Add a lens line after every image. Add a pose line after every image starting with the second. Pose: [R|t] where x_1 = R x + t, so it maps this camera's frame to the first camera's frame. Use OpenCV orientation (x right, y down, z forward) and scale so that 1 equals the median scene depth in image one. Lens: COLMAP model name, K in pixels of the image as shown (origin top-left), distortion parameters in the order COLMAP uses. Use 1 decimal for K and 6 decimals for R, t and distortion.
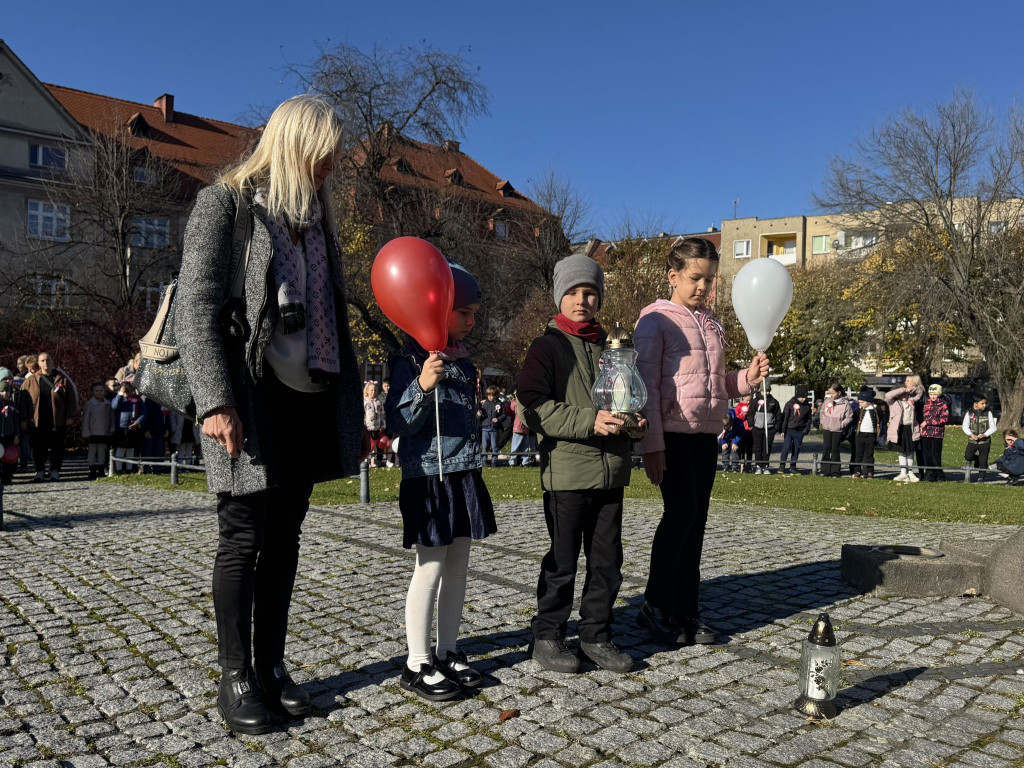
lens RADIAL K [[1166.7, 0, 453.0], [0, 1166.7, 387.2], [0, 0, 1]] dist [-0.006682, 0.000000]
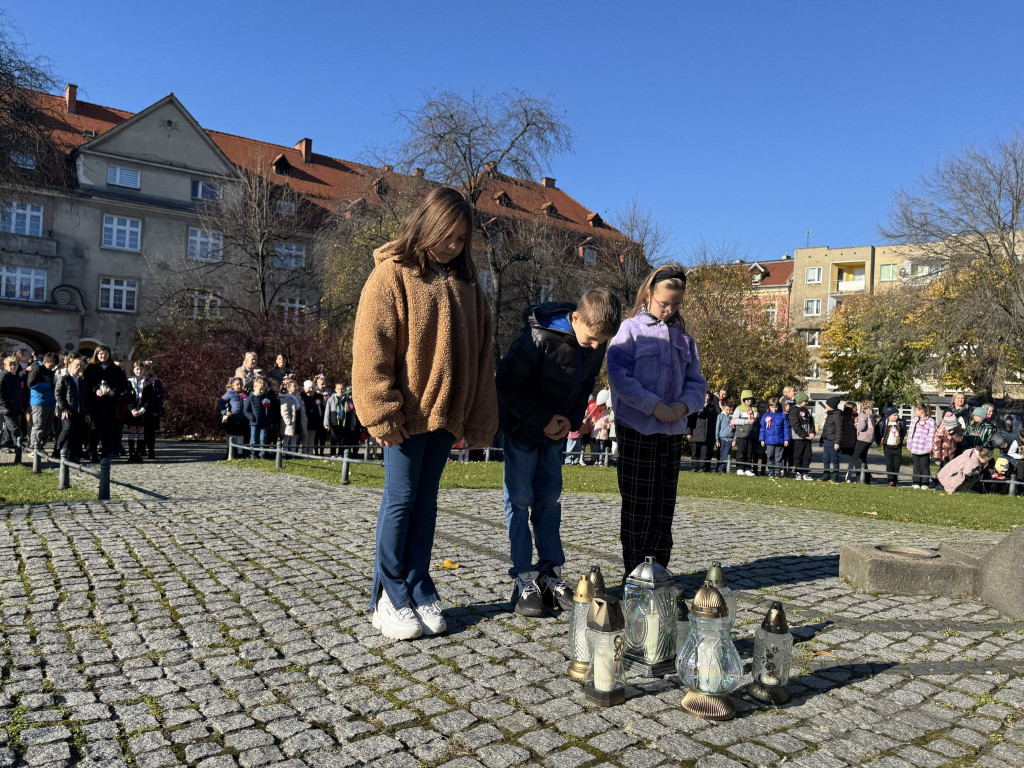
lens RADIAL K [[996.4, 0, 493.8], [0, 996.4, 377.2], [0, 0, 1]] dist [-0.007091, 0.000000]
pose [[0.990924, 0.024224, -0.132225, 0.156874], [-0.028436, 0.999143, -0.030064, 0.026031], [0.131383, 0.033551, 0.990764, 0.079028]]
